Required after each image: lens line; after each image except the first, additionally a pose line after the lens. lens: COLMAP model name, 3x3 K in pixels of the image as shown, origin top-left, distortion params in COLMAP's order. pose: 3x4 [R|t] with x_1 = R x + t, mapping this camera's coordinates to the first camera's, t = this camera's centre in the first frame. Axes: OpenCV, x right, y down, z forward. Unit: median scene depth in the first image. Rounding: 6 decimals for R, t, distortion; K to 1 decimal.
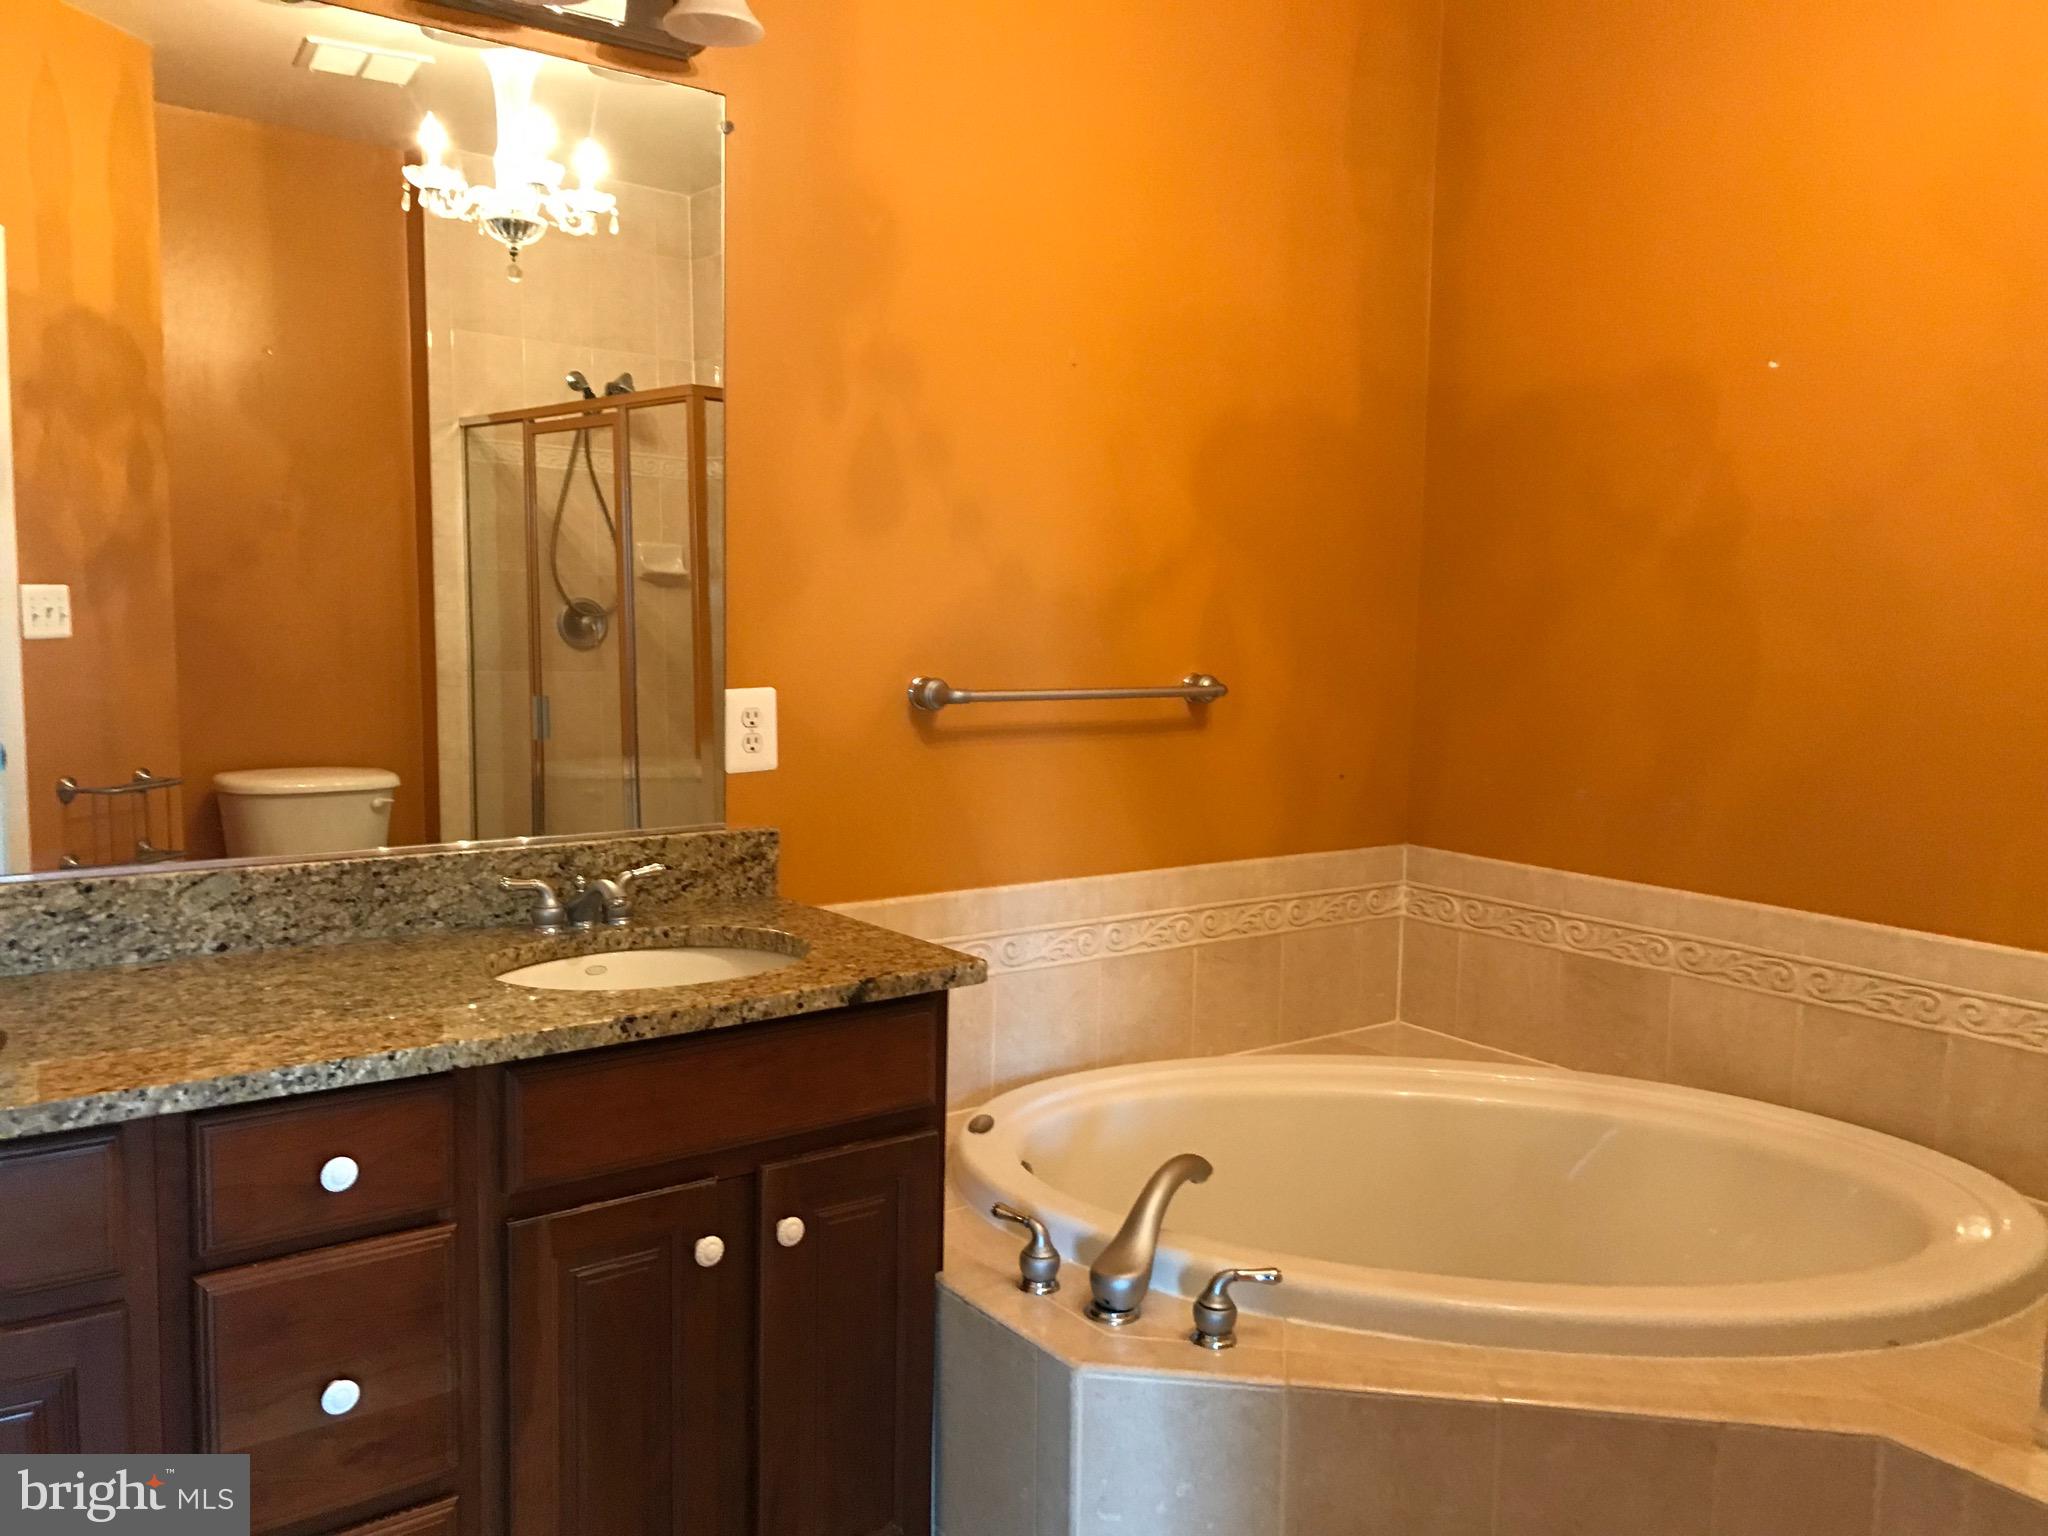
lens RADIAL K [[1665.1, 0, 1012.1], [0, 1665.1, 775.4], [0, 0, 1]] dist [0.024438, -0.035277]
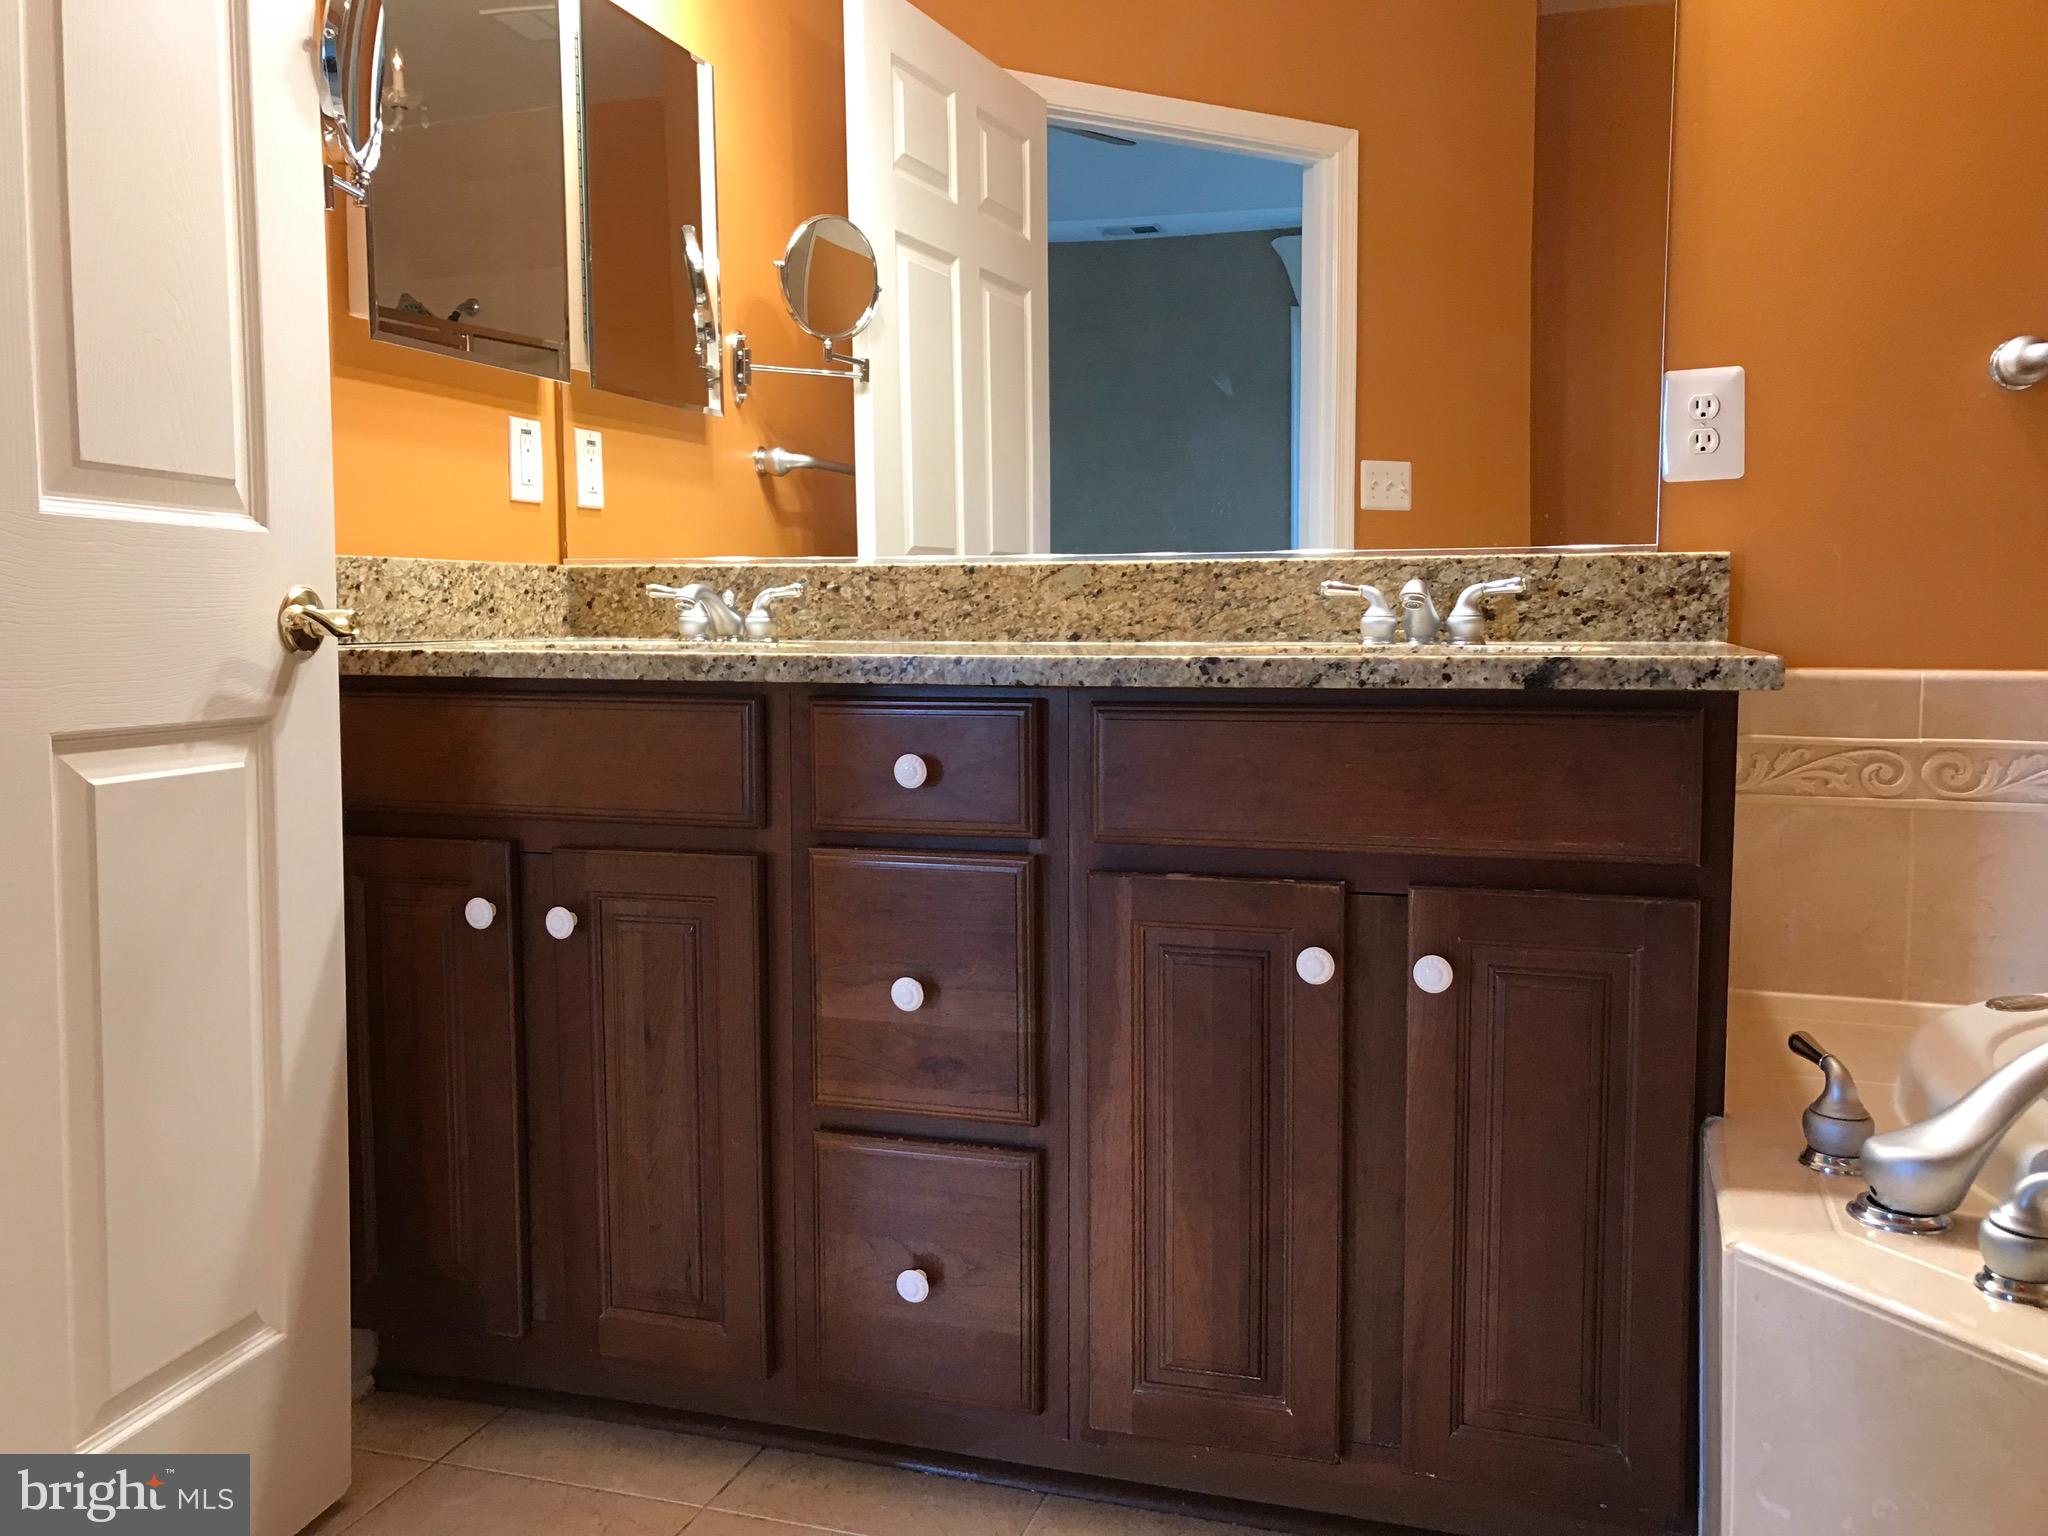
lens RADIAL K [[1665.1, 0, 1018.1], [0, 1665.1, 768.3], [0, 0, 1]] dist [0.024438, -0.035277]
pose [[0.560934, 0.053246, -0.826147, 0.377904], [-0.073399, 0.997198, 0.014434, 0.173827], [0.824601, 0.052542, 0.563270, 0.386274]]
